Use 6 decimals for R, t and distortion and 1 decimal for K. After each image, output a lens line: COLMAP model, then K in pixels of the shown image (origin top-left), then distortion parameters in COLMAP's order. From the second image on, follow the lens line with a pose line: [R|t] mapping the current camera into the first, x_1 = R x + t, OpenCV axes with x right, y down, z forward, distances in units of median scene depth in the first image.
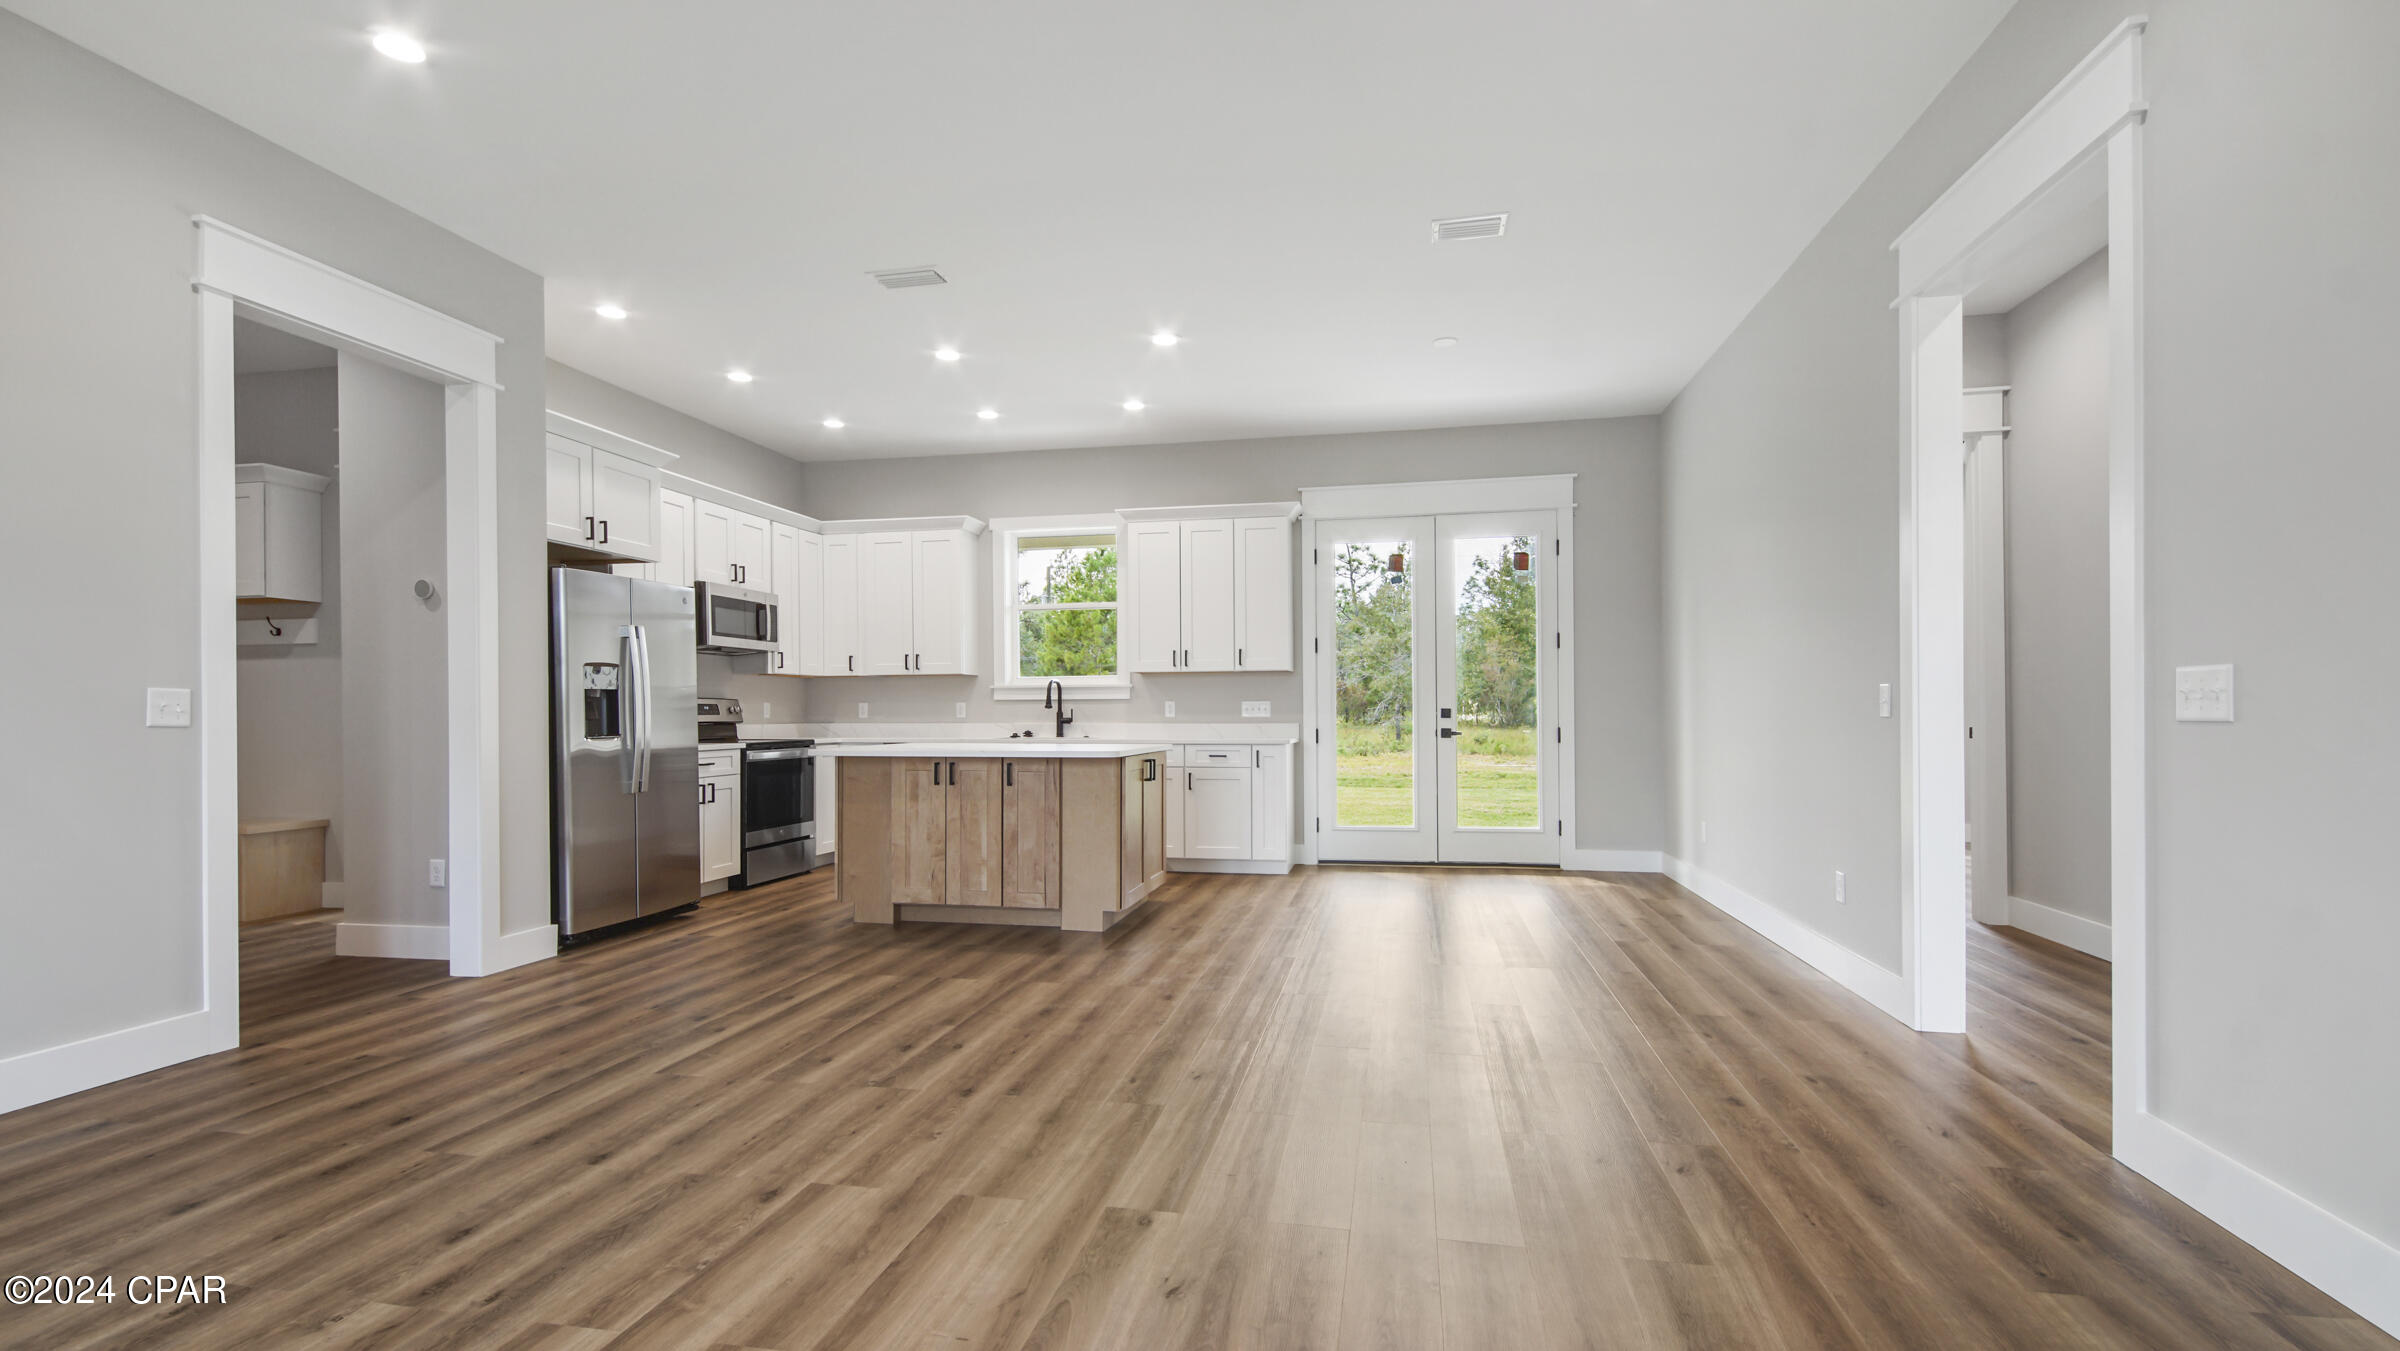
lens RADIAL K [[1090.8, 0, 1195.7], [0, 1090.8, 712.1], [0, 0, 1]] dist [0.014034, -0.001855]
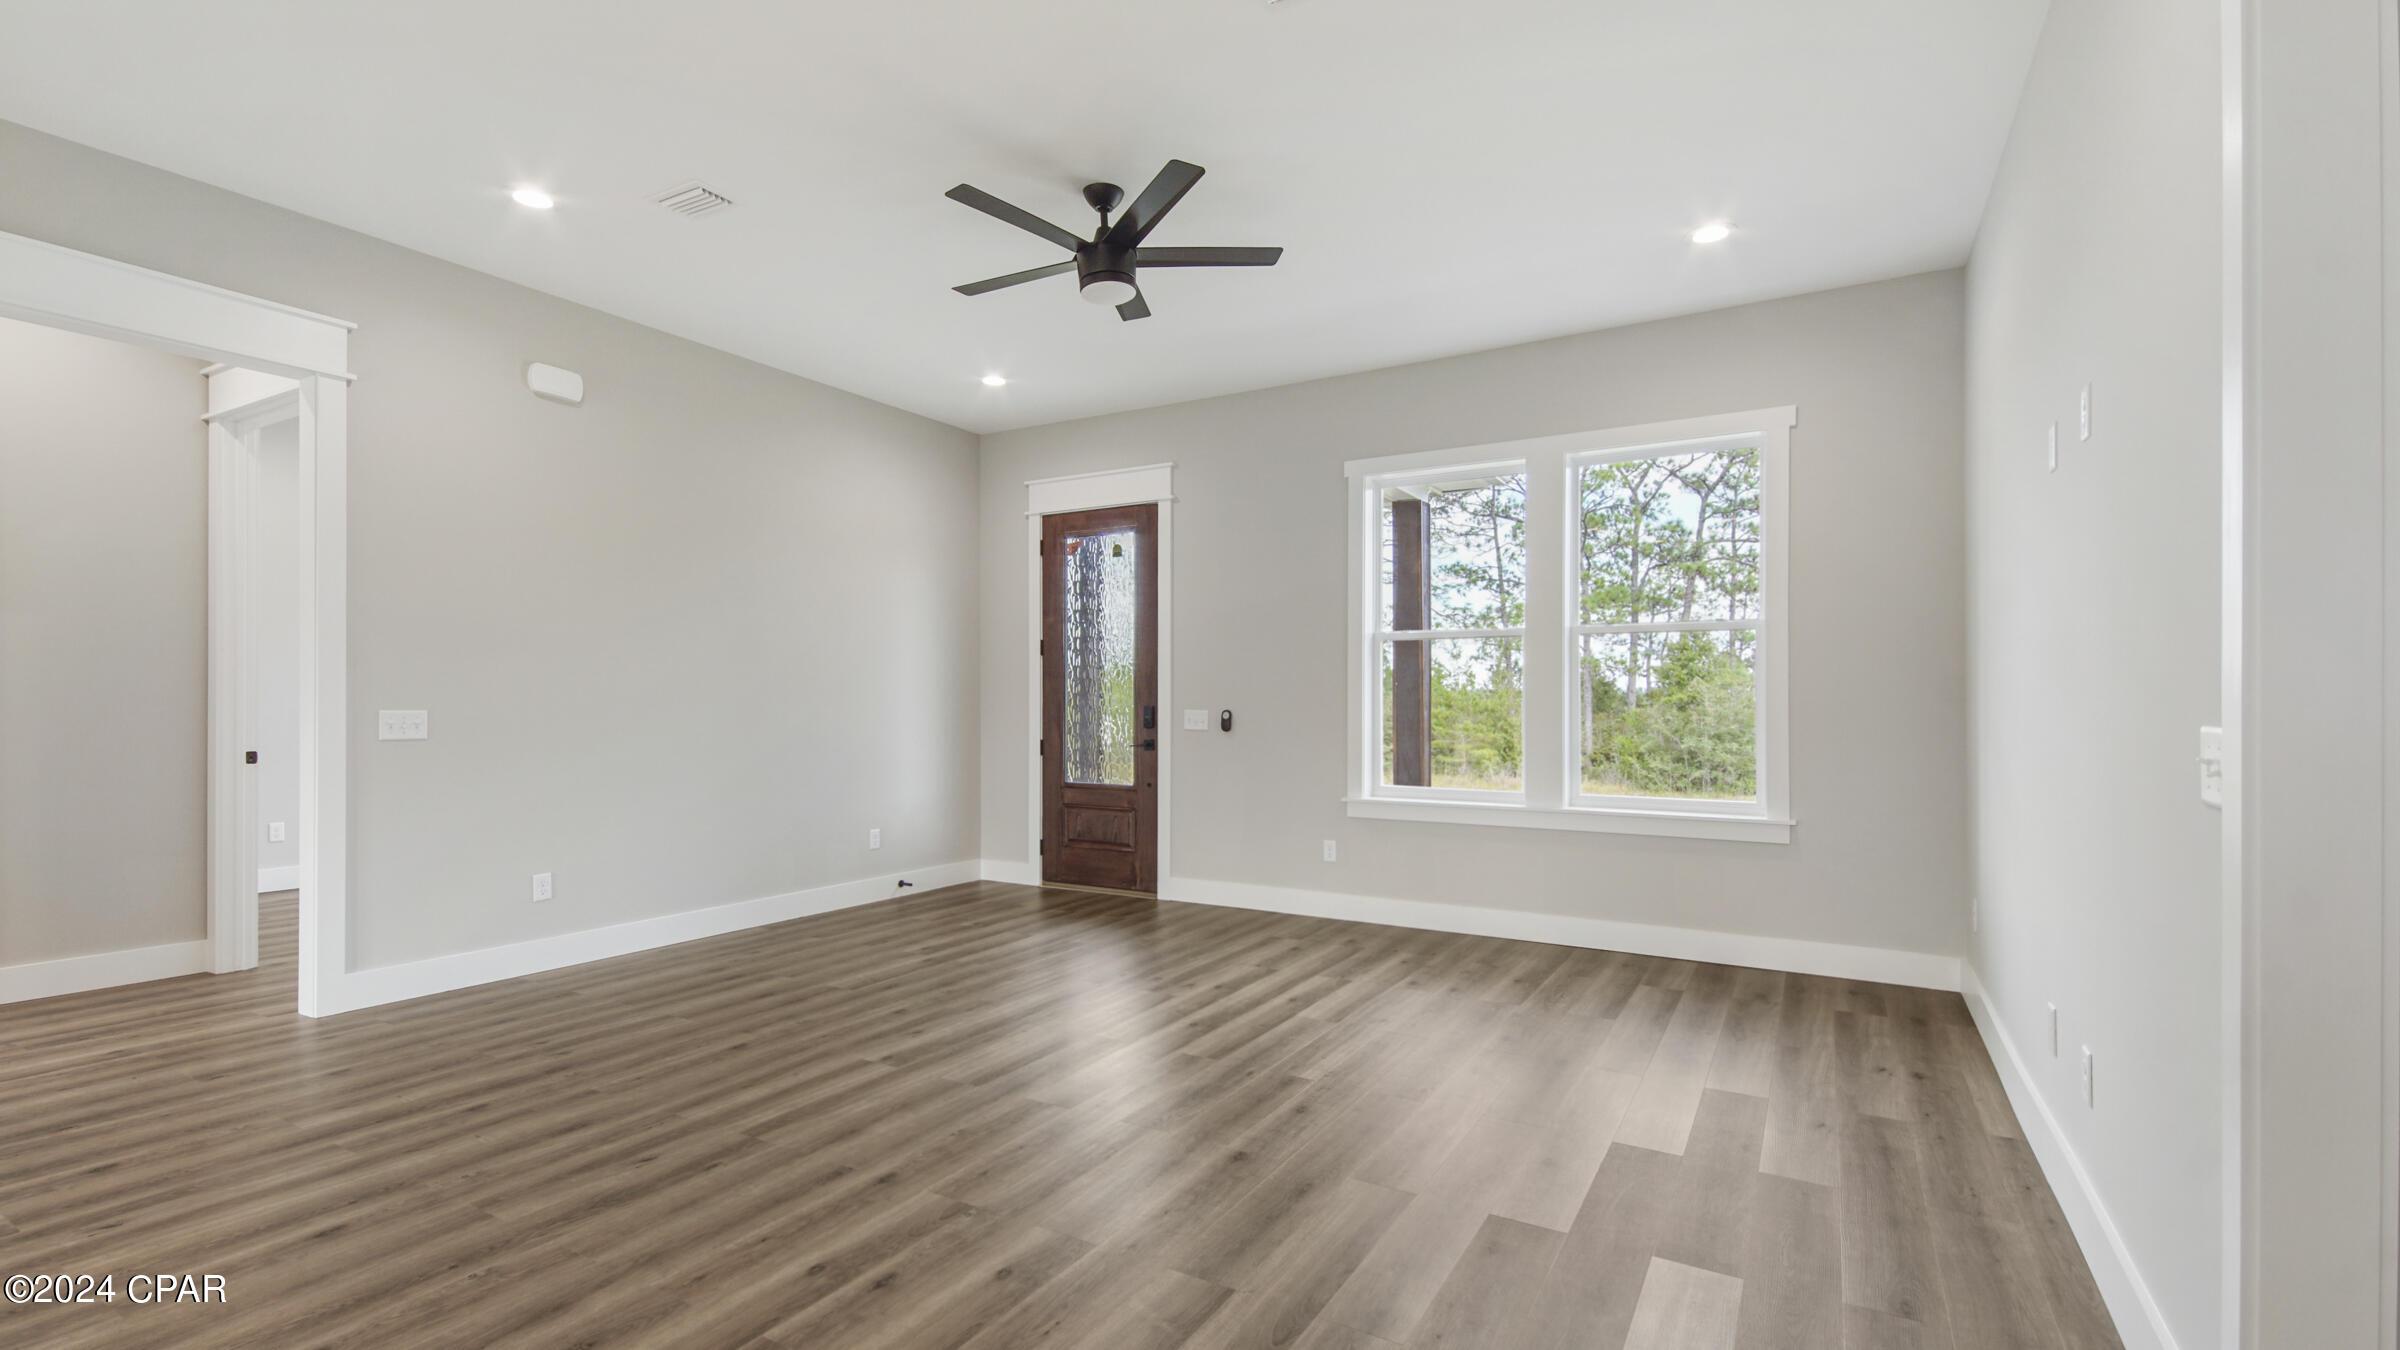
lens RADIAL K [[1090.8, 0, 1198.1], [0, 1090.8, 691.3], [0, 0, 1]] dist [0.014034, -0.001855]
pose [[-0.947256, 0.002255, 0.320469, -0.734733], [-0.002031, 0.999913, -0.013039, -0.039325], [-0.320470, -0.013002, -0.947169, 1.763586]]
